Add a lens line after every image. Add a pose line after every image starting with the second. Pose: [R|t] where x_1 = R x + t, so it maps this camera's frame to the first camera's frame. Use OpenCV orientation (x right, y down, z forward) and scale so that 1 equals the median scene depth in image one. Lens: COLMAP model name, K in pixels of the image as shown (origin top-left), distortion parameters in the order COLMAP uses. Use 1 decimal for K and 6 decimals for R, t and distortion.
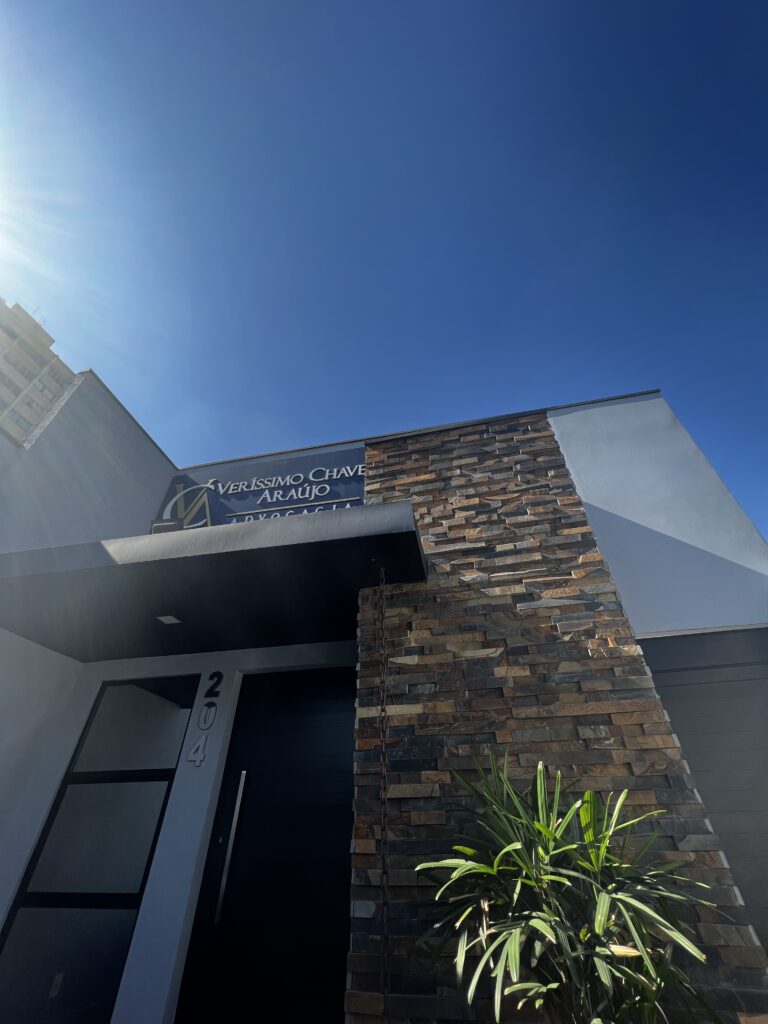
lens RADIAL K [[411.1, 0, 384.0], [0, 411.1, 512.0], [0, 0, 1]] dist [-0.002320, 0.005451]
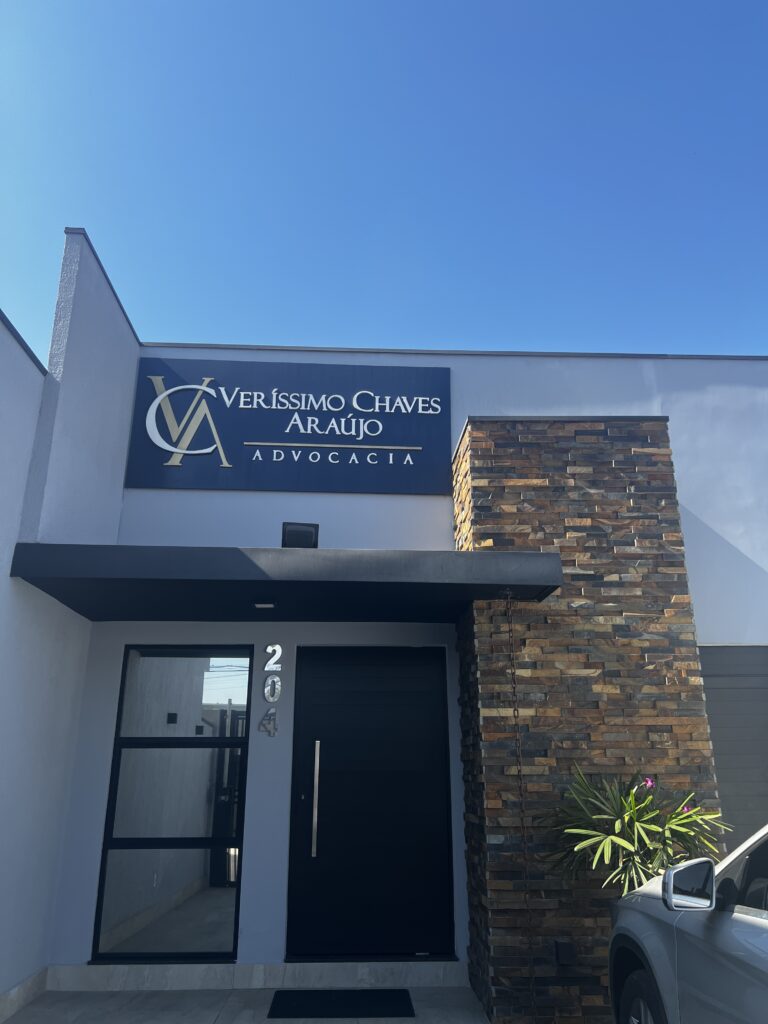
lens RADIAL K [[780.8, 0, 384.0], [0, 780.8, 512.0], [0, 0, 1]] dist [0.044884, -0.006640]
pose [[0.966828, 0.091156, 0.238610, -0.847919], [-0.163603, 0.938384, 0.304417, -0.648042], [-0.196159, -0.333356, 0.922169, -0.788497]]
